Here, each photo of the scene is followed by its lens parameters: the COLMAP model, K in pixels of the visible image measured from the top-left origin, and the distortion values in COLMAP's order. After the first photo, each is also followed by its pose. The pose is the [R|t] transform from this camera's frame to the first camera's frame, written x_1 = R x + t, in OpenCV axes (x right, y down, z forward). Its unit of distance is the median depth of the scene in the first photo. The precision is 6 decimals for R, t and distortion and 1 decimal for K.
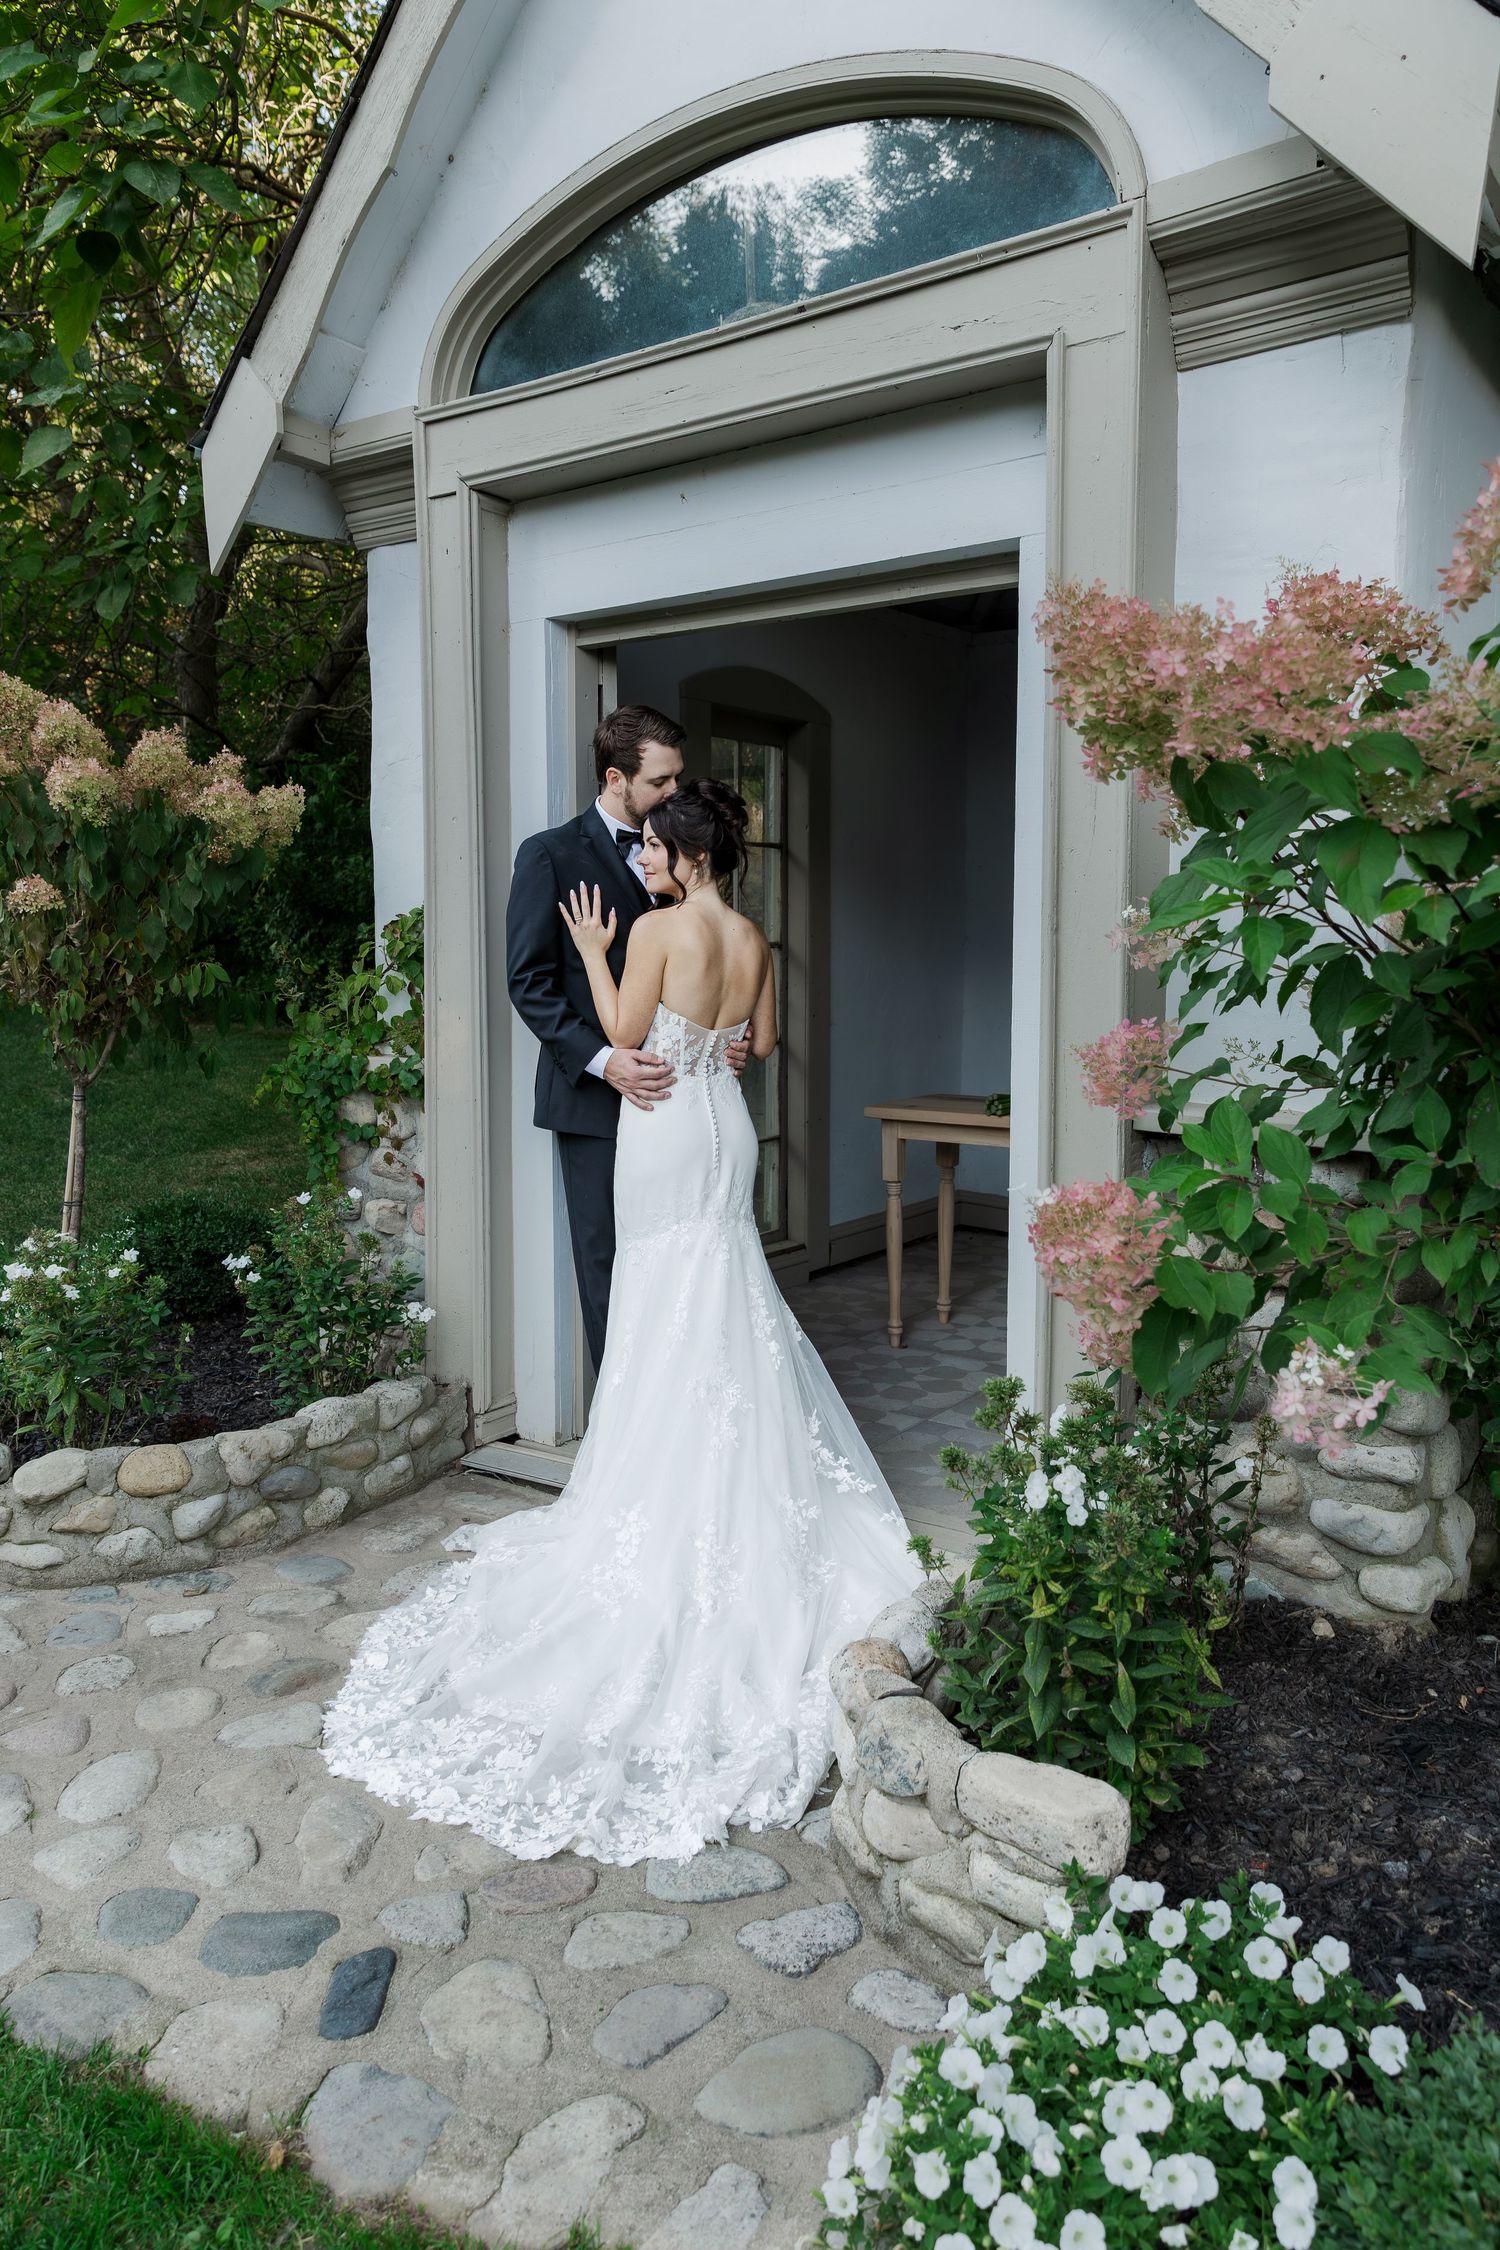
lens RADIAL K [[1415.6, 0, 781.6], [0, 1415.6, 1134.7], [0, 0, 1]] dist [0.003504, -0.001680]
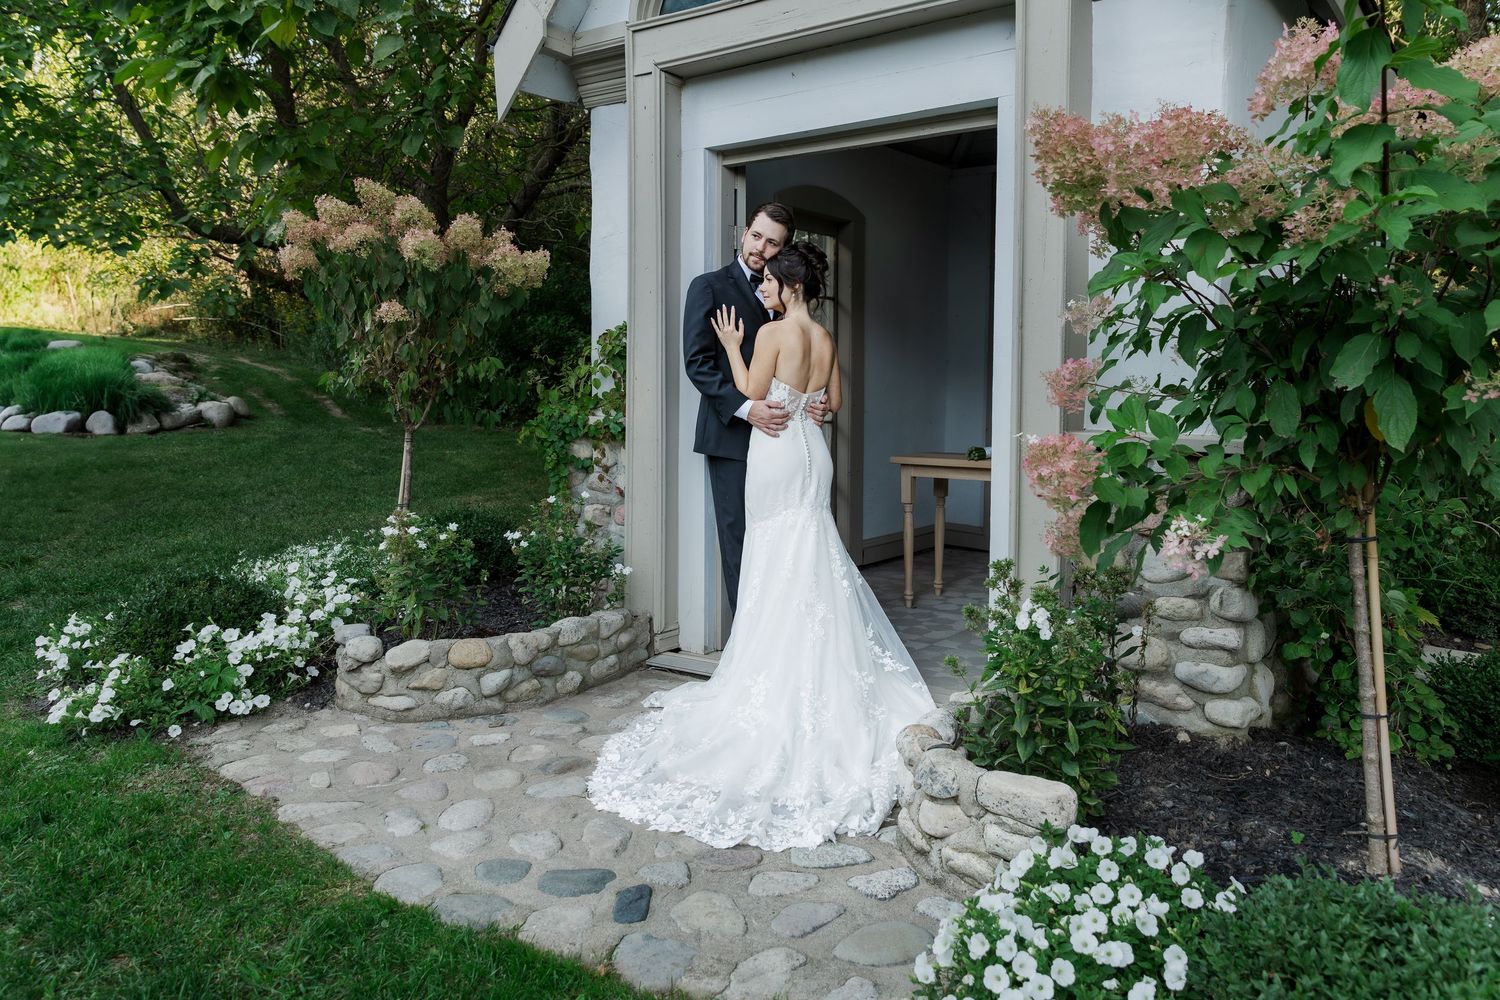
lens RADIAL K [[1021.0, 0, 773.2], [0, 1021.0, 522.6], [0, 0, 1]] dist [0.004611, -0.006125]
pose [[0.999952, 0.009064, -0.003740, -0.099644], [-0.009192, 0.999313, -0.035909, 0.142089], [0.003412, 0.035941, 0.999348, -0.215953]]
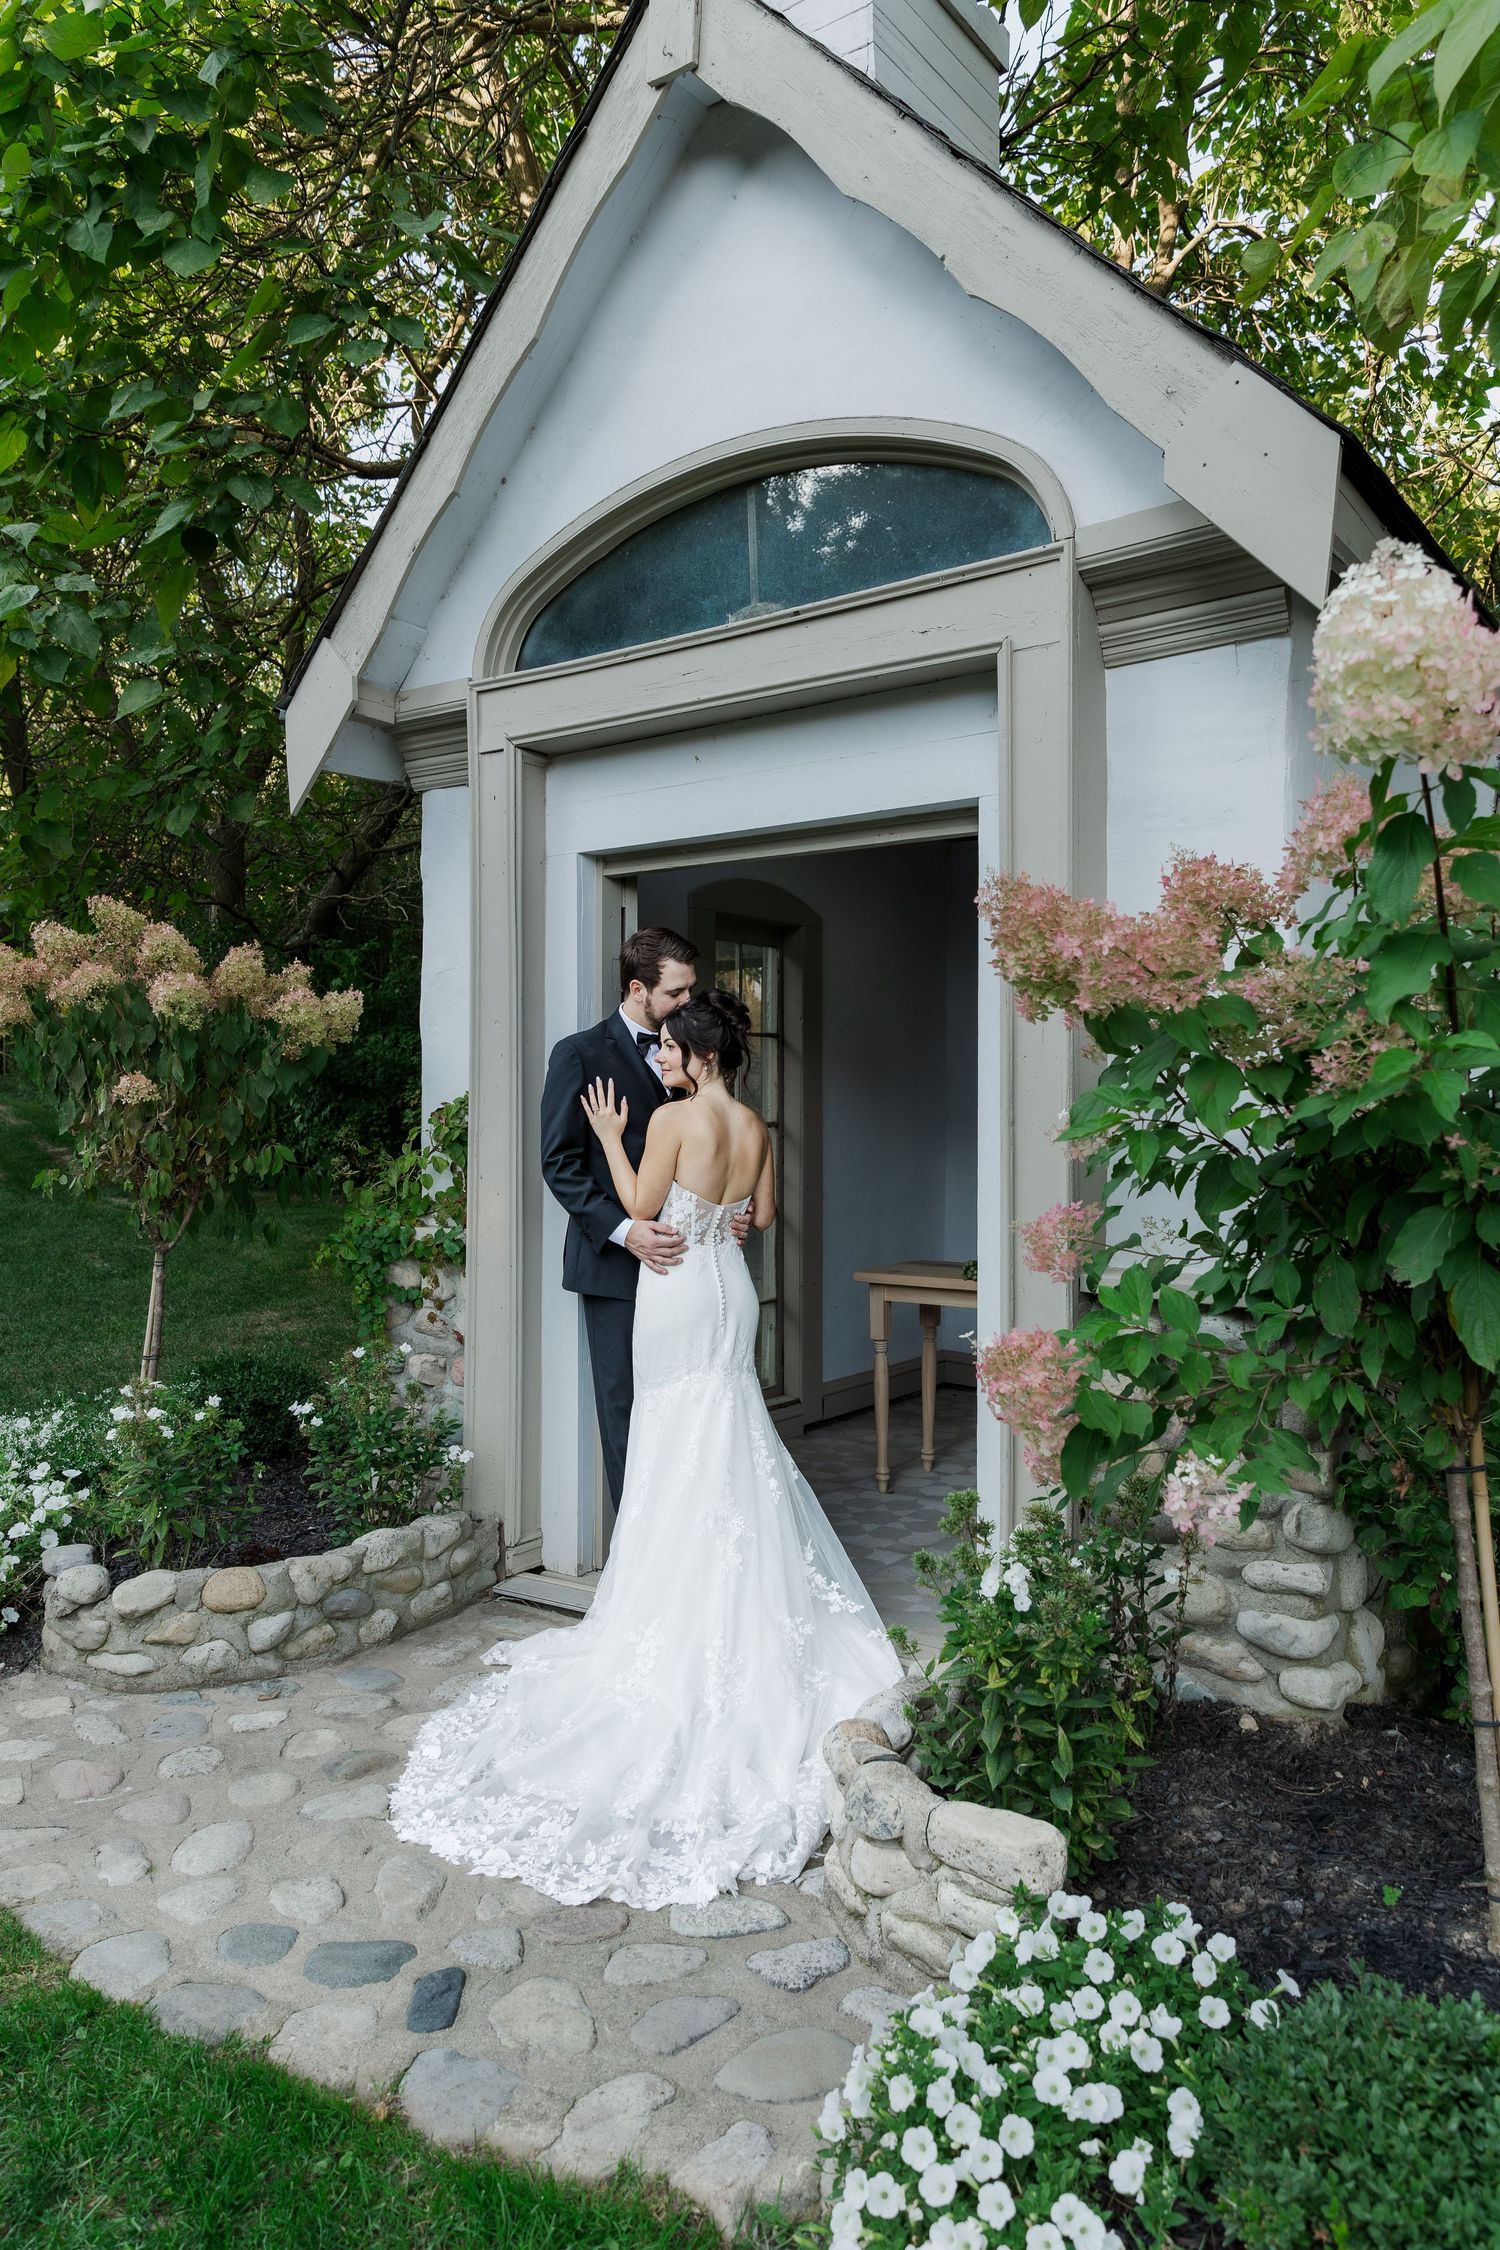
lens RADIAL K [[1531.5, 0, 747.2], [0, 1531.5, 1163.5], [0, 0, 1]] dist [0.004611, -0.006125]
pose [[0.999879, 0.000008, -0.015537, -0.008871], [-0.001416, 0.995887, -0.090598, 0.006162], [0.015472, 0.090609, 0.995766, -0.296111]]
